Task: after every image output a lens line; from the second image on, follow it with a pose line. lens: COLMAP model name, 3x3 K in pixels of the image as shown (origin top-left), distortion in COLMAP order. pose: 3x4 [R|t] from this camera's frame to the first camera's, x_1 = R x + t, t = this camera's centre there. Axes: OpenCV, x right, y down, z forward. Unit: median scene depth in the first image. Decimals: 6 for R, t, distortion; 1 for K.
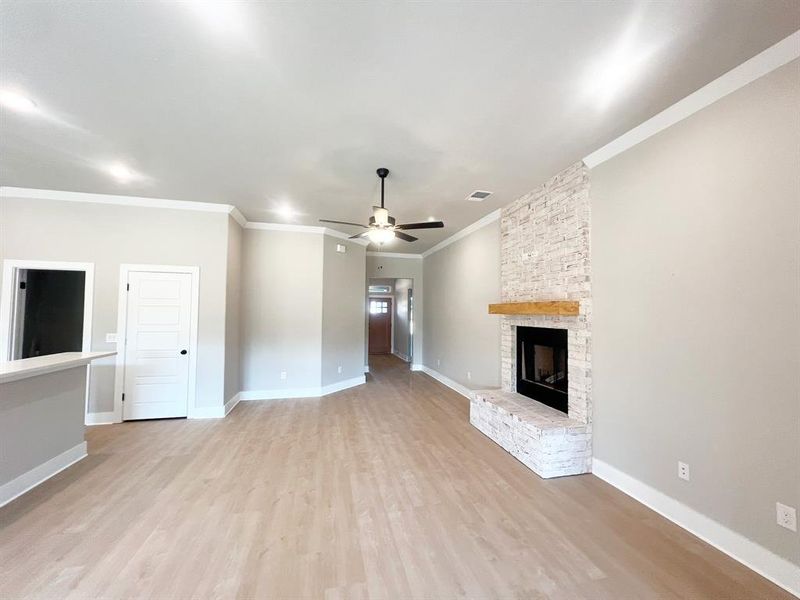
lens RADIAL K [[315.4, 0, 400.0], [0, 315.4, 300.0], [0, 0, 1]] dist [-0.000238, 0.000148]
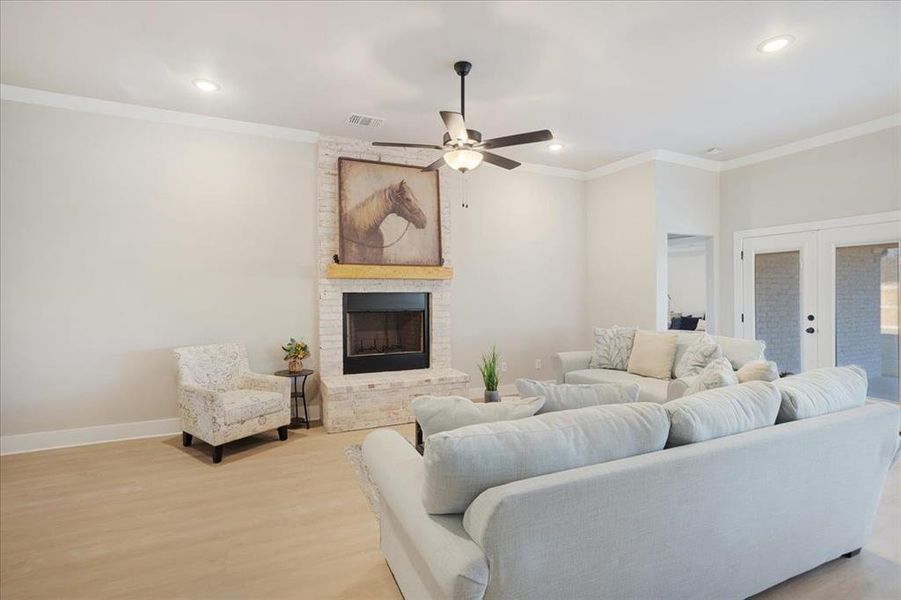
lens RADIAL K [[431.8, 0, 452.9], [0, 431.8, 292.8], [0, 0, 1]] dist [-0.017404, 0.000529]
pose [[-0.174233, -0.012880, 0.984620, -0.924153], [-0.040069, 0.999179, 0.005980, 0.076244], [-0.983889, -0.038411, -0.174606, 1.104853]]
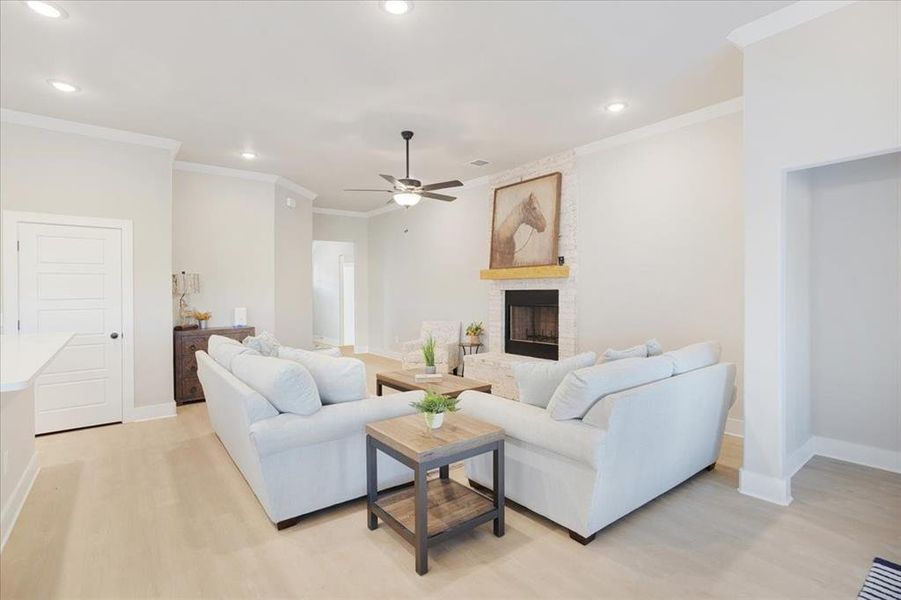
lens RADIAL K [[431.8, 0, 452.9], [0, 431.8, 292.8], [0, 0, 1]] dist [-0.017404, 0.000529]
pose [[0.906212, -0.022897, 0.422203, -0.479514], [0.003346, 0.998890, 0.046991, 0.025214], [-0.422810, -0.041171, 0.905283, -0.284178]]
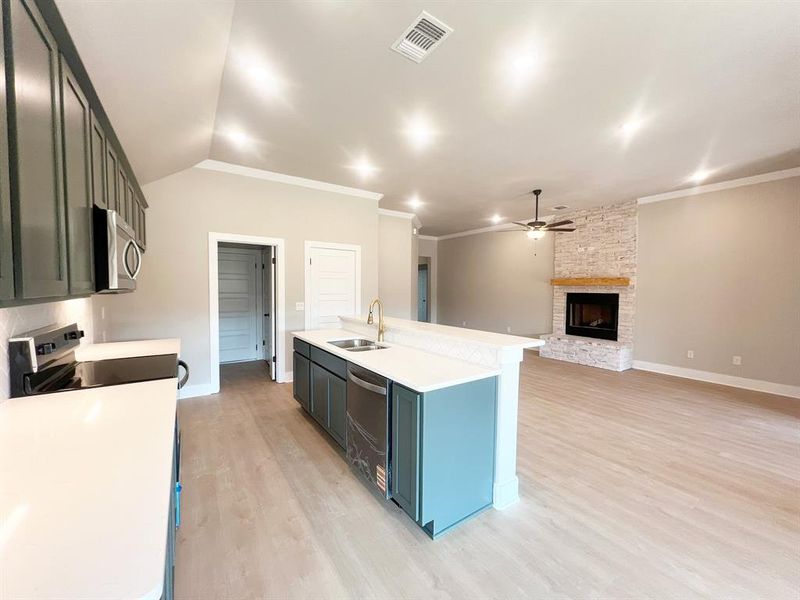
lens RADIAL K [[313.1, 0, 403.3], [0, 313.1, 298.0], [0, 0, 1]] dist [-0.000887, -0.000138]
pose [[0.936893, -0.013715, 0.349347, -1.135459], [-0.012795, 0.997216, 0.073464, 0.004057], [-0.349382, -0.073298, 0.934109, -0.213612]]
